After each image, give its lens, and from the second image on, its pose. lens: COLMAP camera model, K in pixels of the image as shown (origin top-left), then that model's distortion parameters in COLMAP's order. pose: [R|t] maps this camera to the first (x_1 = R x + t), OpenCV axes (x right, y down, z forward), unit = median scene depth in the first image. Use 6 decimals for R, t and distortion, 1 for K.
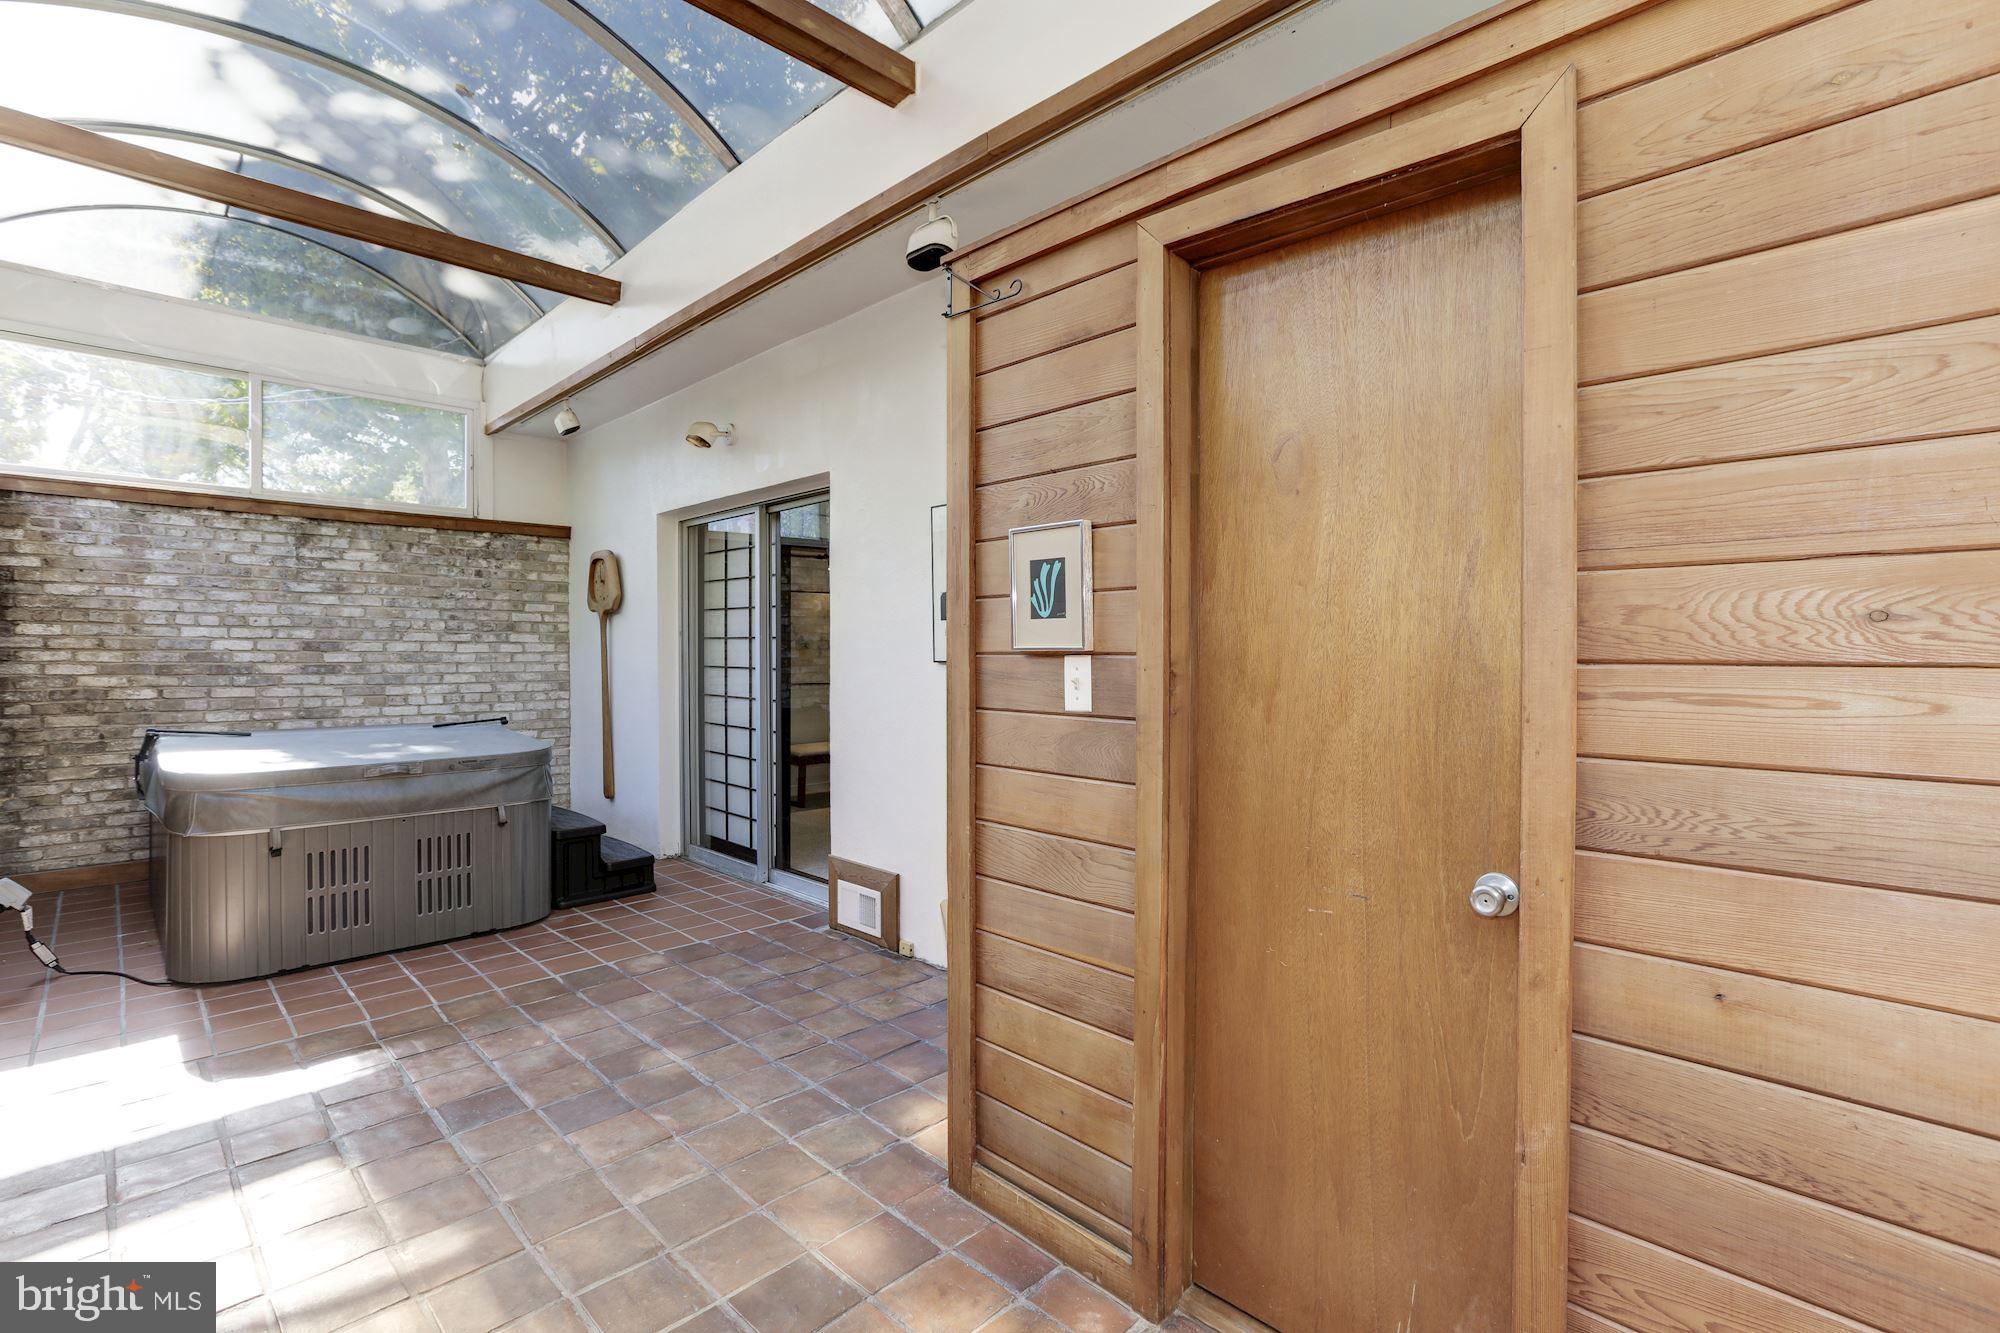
lens RADIAL K [[925.7, 0, 983.1], [0, 925.7, 653.7], [0, 0, 1]] dist [-0.034708, 0.018496]
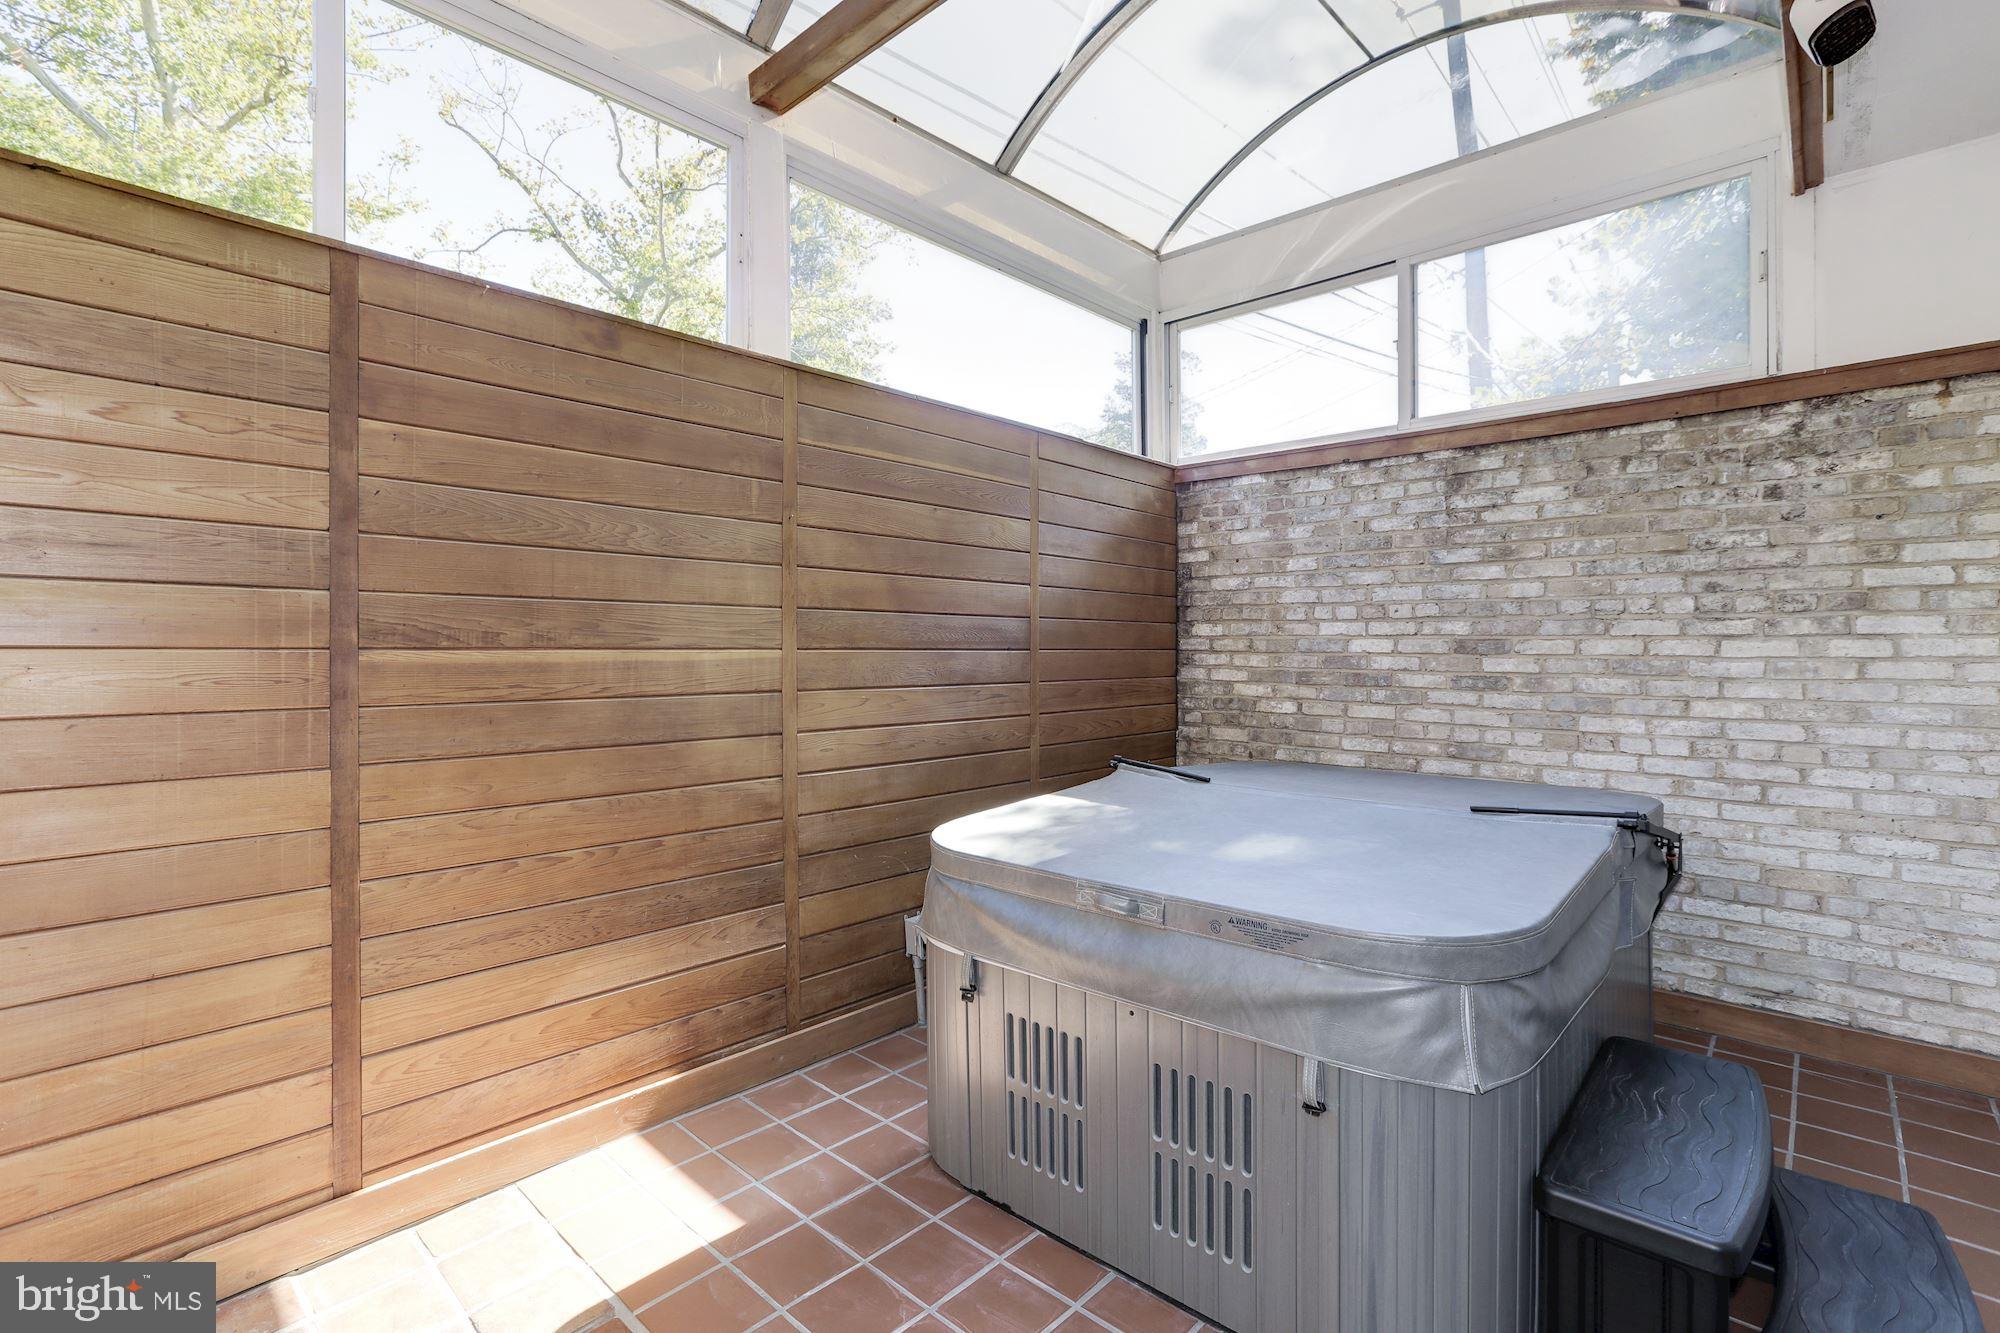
lens RADIAL K [[925.7, 0, 983.1], [0, 925.7, 653.7], [0, 0, 1]] dist [-0.034708, 0.018496]
pose [[0.066390, 0.000121, -0.997794, -0.116005], [-0.004336, 0.999991, -0.000168, -0.001670], [0.997784, 0.004338, 0.066390, 0.626102]]
